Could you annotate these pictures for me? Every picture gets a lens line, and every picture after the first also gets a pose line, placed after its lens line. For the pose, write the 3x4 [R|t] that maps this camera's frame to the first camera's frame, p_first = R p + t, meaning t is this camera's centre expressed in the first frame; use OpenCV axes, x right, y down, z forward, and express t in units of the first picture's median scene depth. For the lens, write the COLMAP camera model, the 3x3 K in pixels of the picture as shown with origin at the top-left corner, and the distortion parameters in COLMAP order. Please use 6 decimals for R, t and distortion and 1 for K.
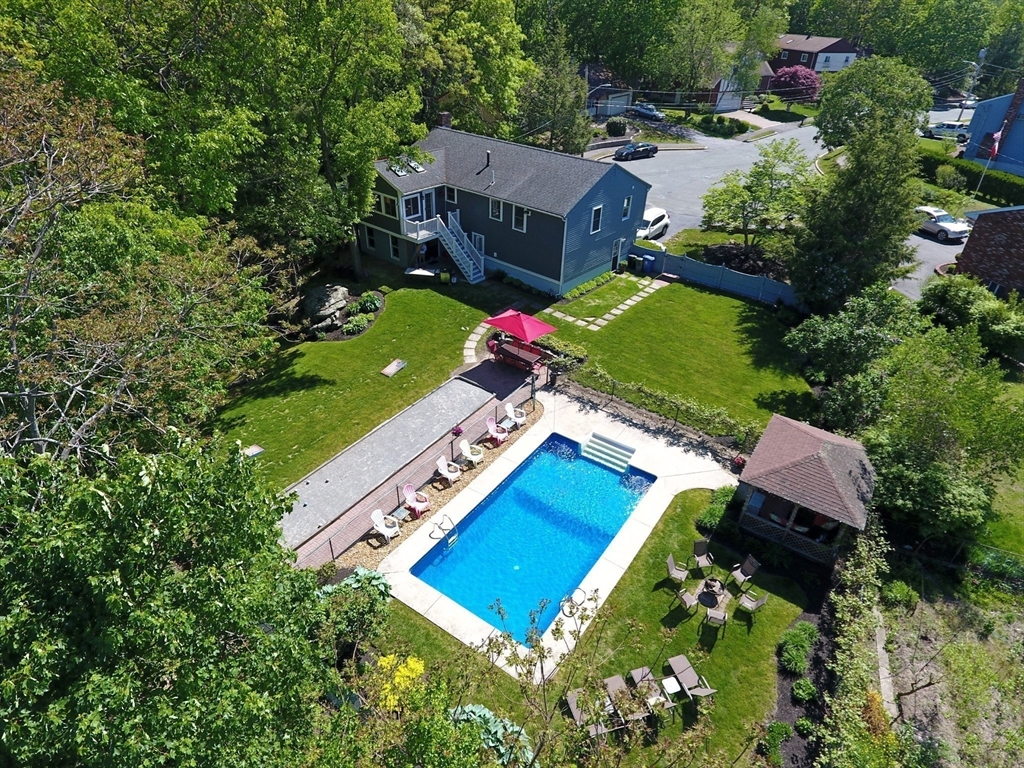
lens RADIAL K [[596.6, 0, 514.5], [0, 596.6, 383.2], [0, 0, 1]] dist [-0.003605, -0.000252]
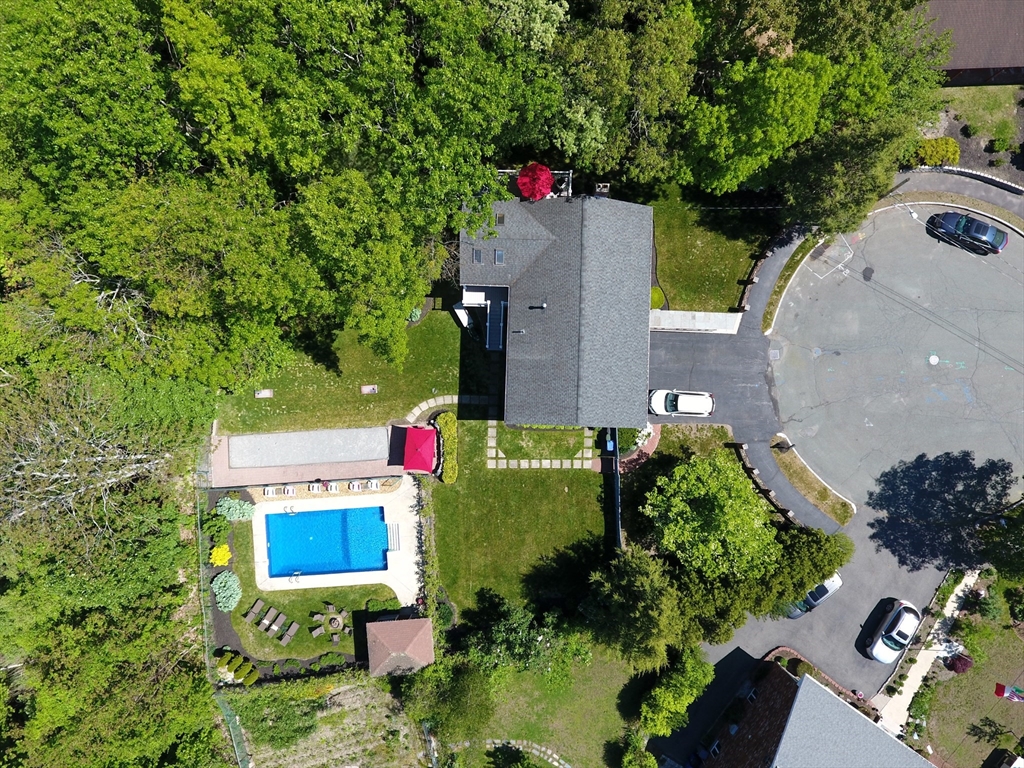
lens RADIAL K [[596.6, 0, 514.5], [0, 596.6, 383.2], [0, 0, 1]] dist [-0.003605, -0.000252]
pose [[0.626538, 0.777801, -0.049759, 0.086674], [-0.416243, 0.387904, 0.822358, -1.284226], [0.658933, -0.494526, 0.566791, 0.340073]]
